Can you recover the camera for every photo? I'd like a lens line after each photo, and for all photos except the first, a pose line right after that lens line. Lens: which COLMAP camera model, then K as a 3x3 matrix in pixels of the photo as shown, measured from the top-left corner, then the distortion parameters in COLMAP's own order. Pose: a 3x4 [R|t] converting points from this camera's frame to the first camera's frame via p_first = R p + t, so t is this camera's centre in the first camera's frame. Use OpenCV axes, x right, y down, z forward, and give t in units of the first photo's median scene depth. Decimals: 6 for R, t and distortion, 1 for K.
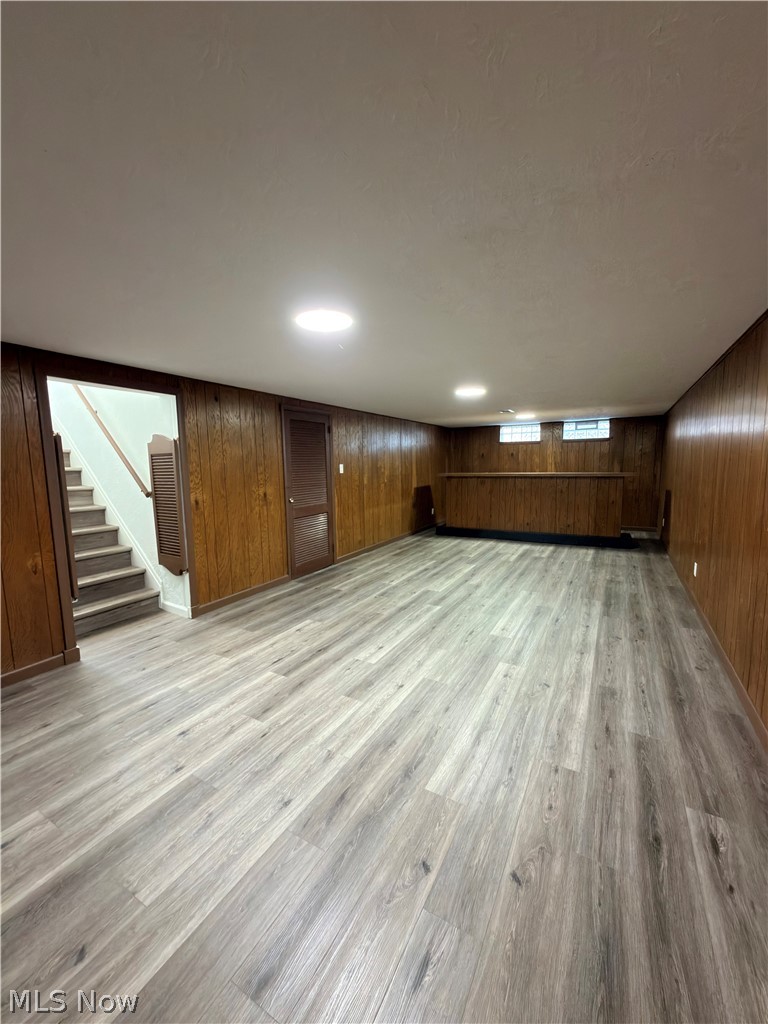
lens RADIAL K [[407.5, 0, 384.0], [0, 407.5, 512.0], [0, 0, 1]] dist [-0.000351, 0.000078]
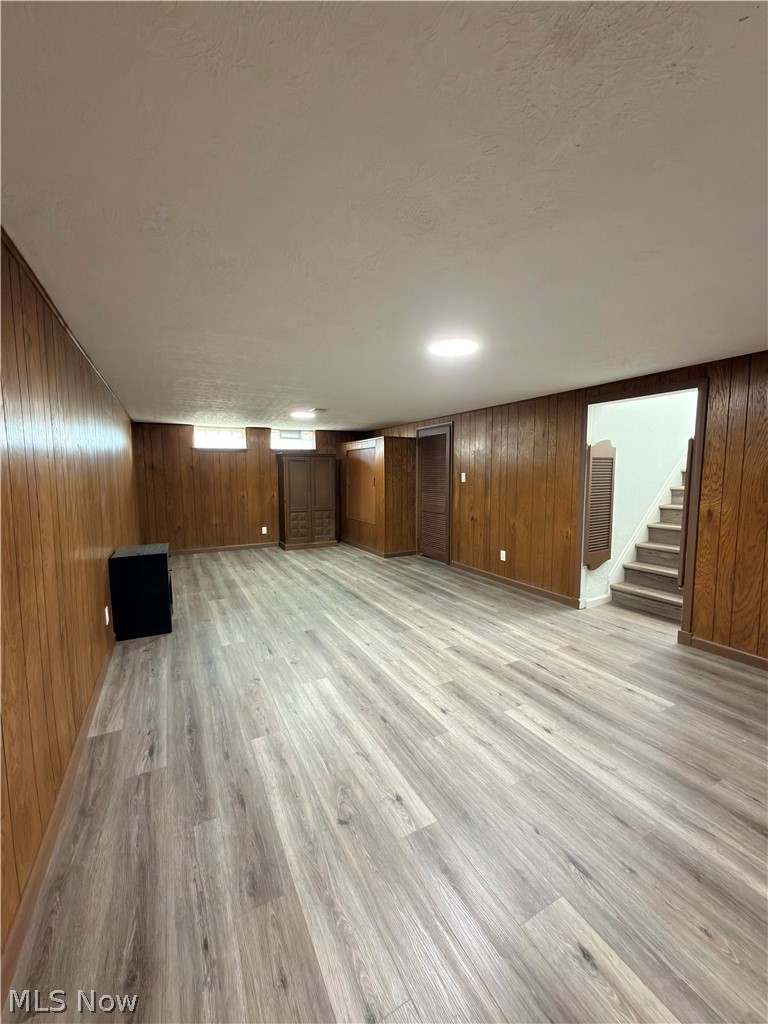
lens RADIAL K [[407.5, 0, 384.0], [0, 407.5, 512.0], [0, 0, 1]] dist [-0.000351, 0.000078]
pose [[-0.537732, 0.101117, -0.837030, 0.702872], [-0.085930, 0.981039, 0.173718, -0.136117], [0.838725, 0.165340, -0.518848, 1.079389]]
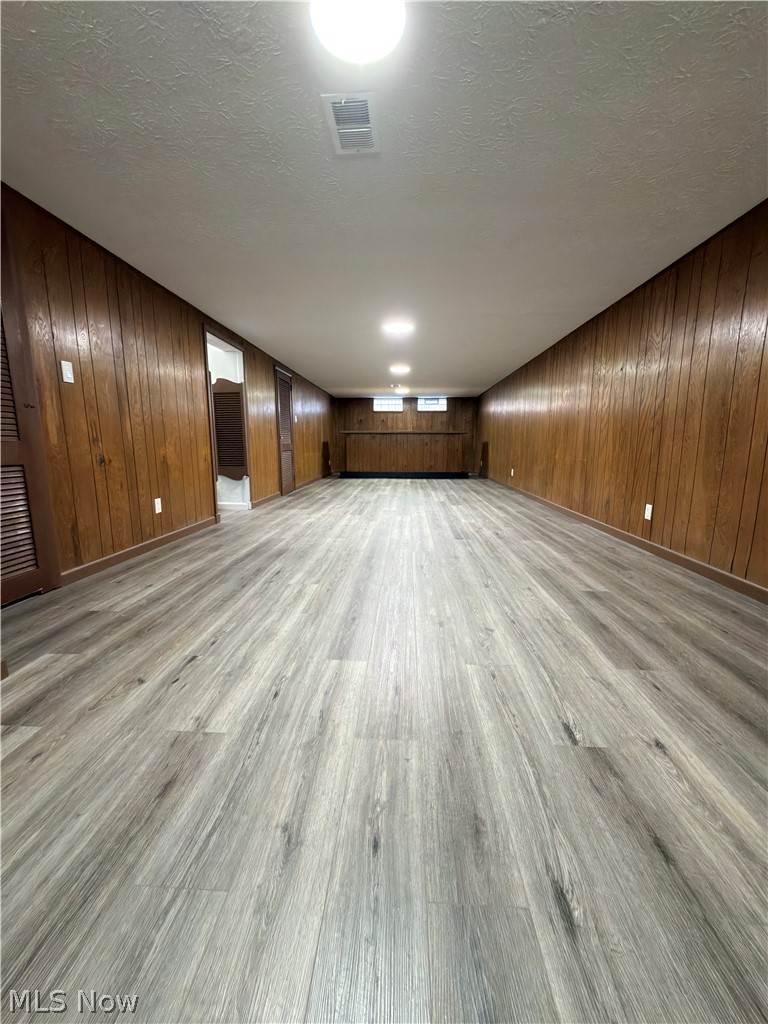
lens RADIAL K [[407.5, 0, 384.0], [0, 407.5, 512.0], [0, 0, 1]] dist [-0.000351, 0.000078]
pose [[0.896718, -0.057022, 0.438913, -0.848042], [0.037963, 0.997921, 0.052086, 0.263058], [-0.440971, -0.030044, 0.897018, -0.628564]]
